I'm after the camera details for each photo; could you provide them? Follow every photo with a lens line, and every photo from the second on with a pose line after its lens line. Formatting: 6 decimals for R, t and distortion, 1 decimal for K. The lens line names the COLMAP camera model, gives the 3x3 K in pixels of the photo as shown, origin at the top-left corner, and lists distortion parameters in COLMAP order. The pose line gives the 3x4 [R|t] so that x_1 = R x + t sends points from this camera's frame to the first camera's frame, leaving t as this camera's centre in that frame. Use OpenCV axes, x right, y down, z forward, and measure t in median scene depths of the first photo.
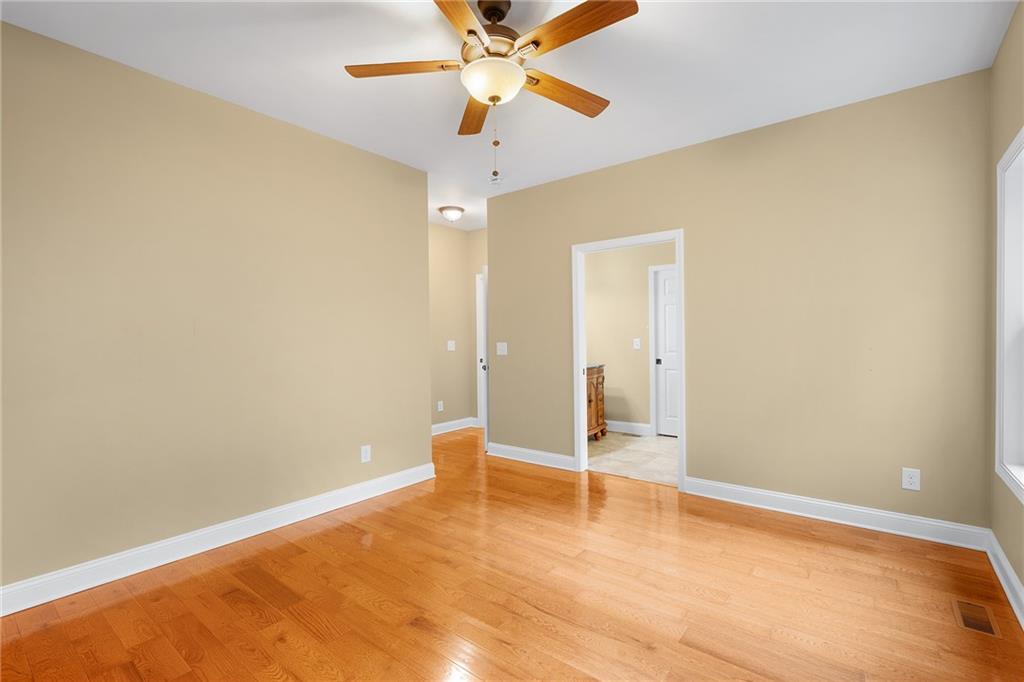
lens RADIAL K [[462.2, 0, 512.0], [0, 462.2, 341.0], [0, 0, 1]] dist [-0.003567, -0.000487]
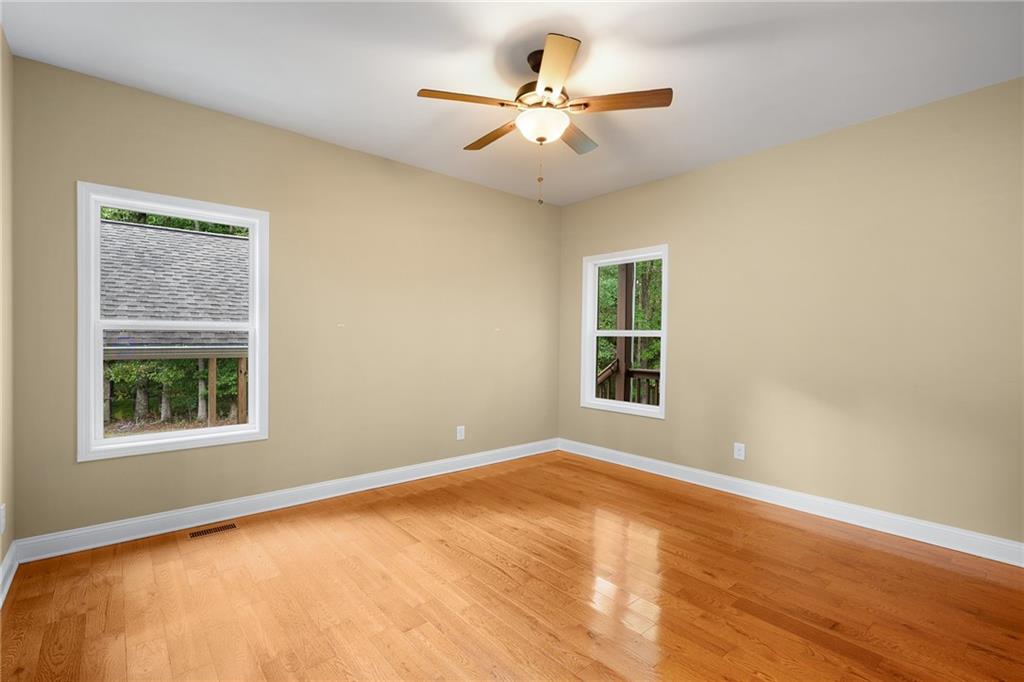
lens RADIAL K [[467.9, 0, 510.6], [0, 467.9, 332.5], [0, 0, 1]] dist [0.000792, 0.000069]
pose [[-0.983598, 0.001916, 0.180365, -0.082573], [0.000421, 0.999965, -0.008330, -0.005782], [-0.180375, -0.008117, -0.983564, 1.015790]]
